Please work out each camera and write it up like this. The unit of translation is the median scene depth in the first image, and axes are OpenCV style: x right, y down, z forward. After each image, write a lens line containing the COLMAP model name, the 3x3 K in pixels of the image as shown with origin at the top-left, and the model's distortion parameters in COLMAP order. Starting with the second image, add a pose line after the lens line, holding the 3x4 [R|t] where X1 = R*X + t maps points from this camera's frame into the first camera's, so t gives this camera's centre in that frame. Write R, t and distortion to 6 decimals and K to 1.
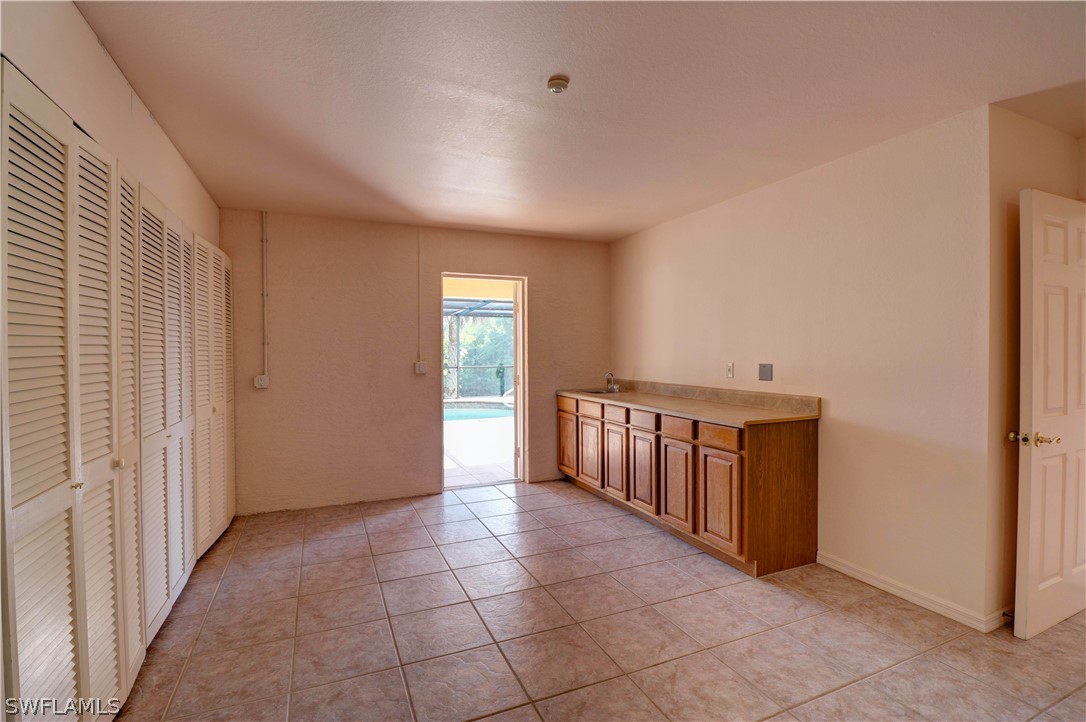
lens RADIAL K [[502.9, 0, 535.7], [0, 502.9, 354.2], [0, 0, 1]] dist [0.001081, -0.013842]
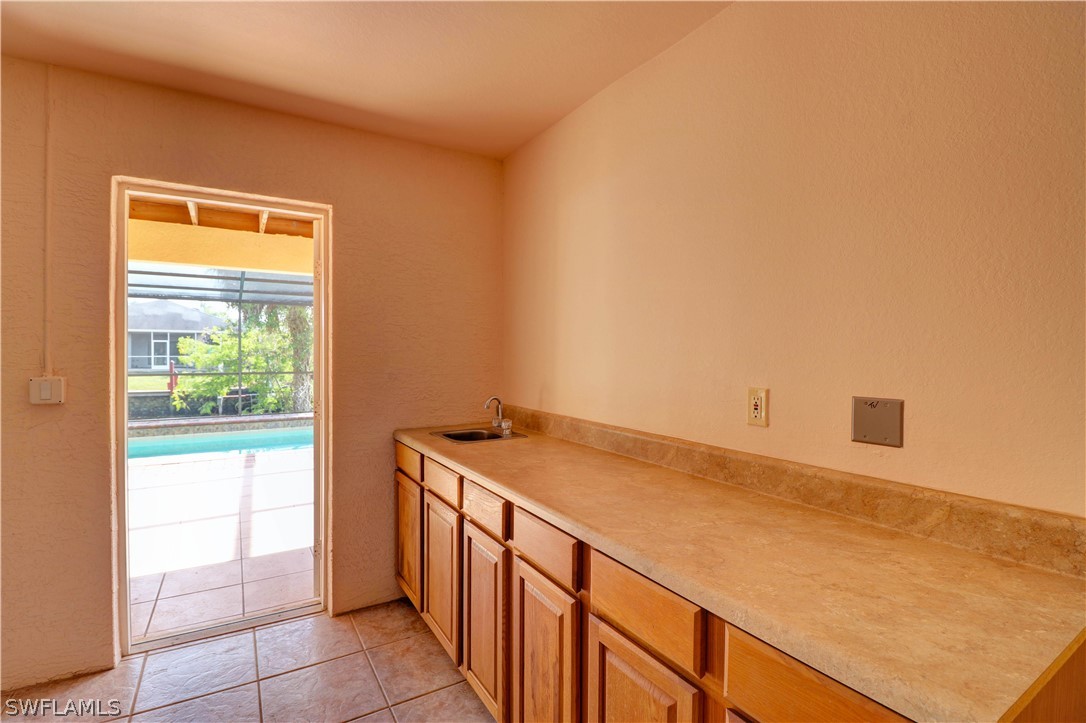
lens RADIAL K [[502.9, 0, 535.7], [0, 502.9, 354.7], [0, 0, 1]] dist [0.001081, -0.013842]
pose [[0.990982, 0.011232, 0.133521, 0.127933], [-0.010643, 0.999930, -0.005125, -0.005549], [-0.133569, 0.003657, 0.991033, 0.513777]]
